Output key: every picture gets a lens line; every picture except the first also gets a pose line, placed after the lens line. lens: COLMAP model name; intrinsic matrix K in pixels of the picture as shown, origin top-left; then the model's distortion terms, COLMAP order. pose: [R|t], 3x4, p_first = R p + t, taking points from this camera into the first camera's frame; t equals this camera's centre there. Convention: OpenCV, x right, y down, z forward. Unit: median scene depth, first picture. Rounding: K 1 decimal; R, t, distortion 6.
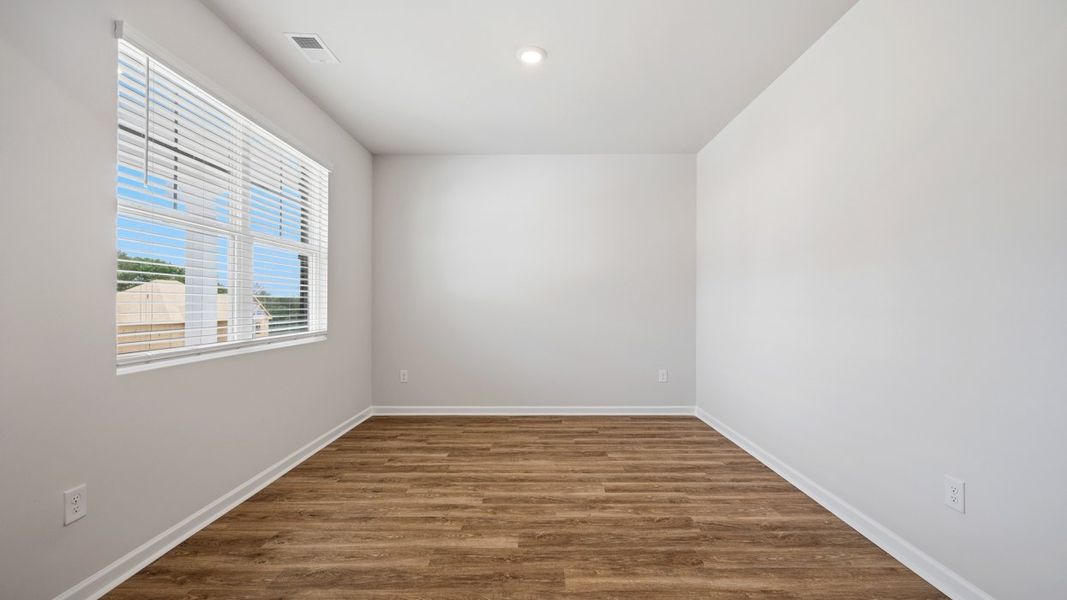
lens RADIAL K [[431.4, 0, 532.1], [0, 431.4, 304.7], [0, 0, 1]] dist [0.002160, 0.000044]
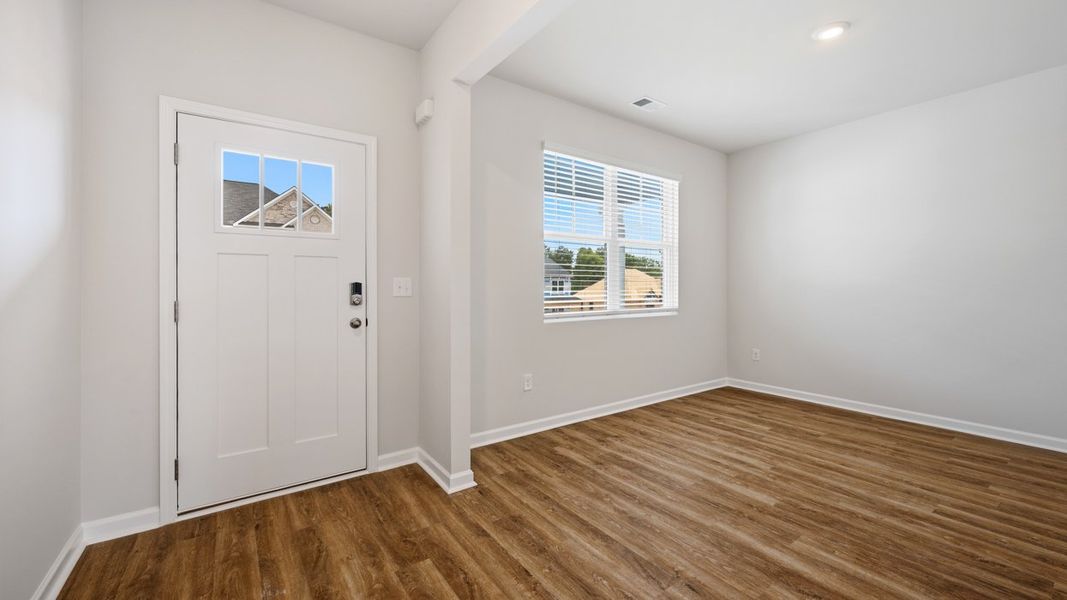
lens RADIAL K [[433.4, 0, 533.5], [0, 433.4, 300.0], [0, 0, 1]] dist [-0.001072, -0.000287]
pose [[0.587409, 0.029685, -0.808746, 0.394867], [-0.005492, 0.999450, 0.032696, -0.002820], [0.809272, -0.014764, 0.587249, -0.122321]]
